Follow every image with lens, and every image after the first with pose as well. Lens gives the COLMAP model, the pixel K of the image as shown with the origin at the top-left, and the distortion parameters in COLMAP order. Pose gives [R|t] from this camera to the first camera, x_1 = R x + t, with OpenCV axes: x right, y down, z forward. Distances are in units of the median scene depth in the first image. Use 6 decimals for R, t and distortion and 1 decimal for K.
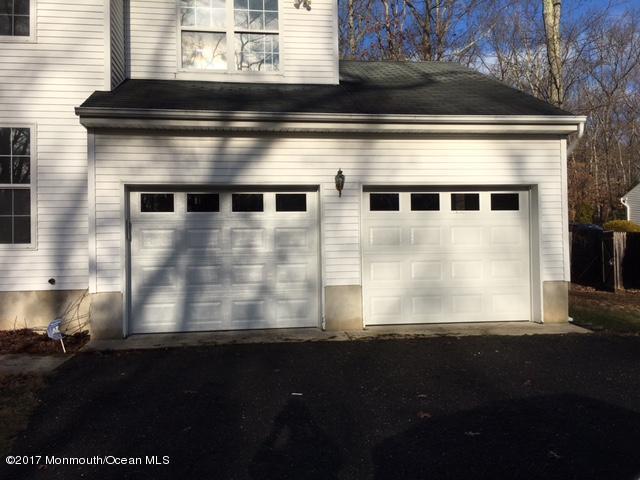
lens RADIAL K [[546.3, 0, 317.5], [0, 546.3, 239.9], [0, 0, 1]] dist [0.071683, -0.086076]
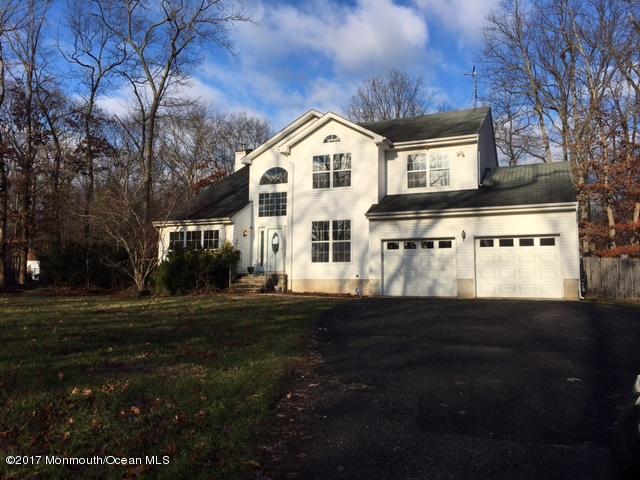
lens RADIAL K [[546.3, 0, 317.5], [0, 546.3, 239.9], [0, 0, 1]] dist [0.071683, -0.086076]
pose [[0.859432, -0.030779, -0.510322, 0.700878], [-0.011271, 0.996803, -0.079101, 0.108656], [0.511125, 0.073734, 0.856338, -1.362489]]
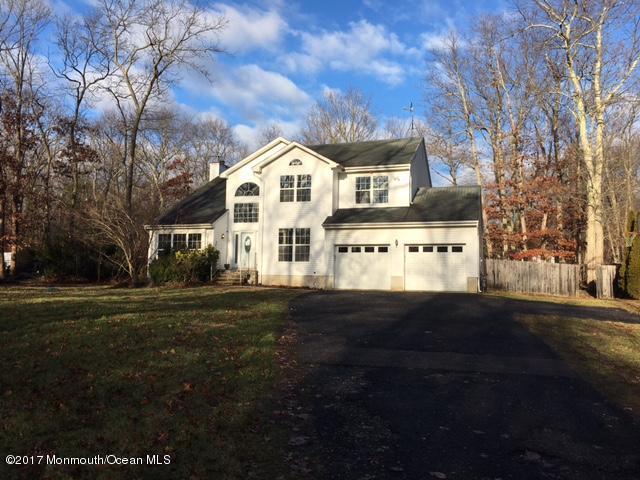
lens RADIAL K [[546.3, 0, 317.5], [0, 546.3, 239.9], [0, 0, 1]] dist [0.071683, -0.086076]
pose [[0.898900, -0.010663, -0.438024, 0.987001], [-0.020967, 0.997512, -0.067309, 0.095468], [0.437652, 0.069688, 0.896440, -1.976400]]
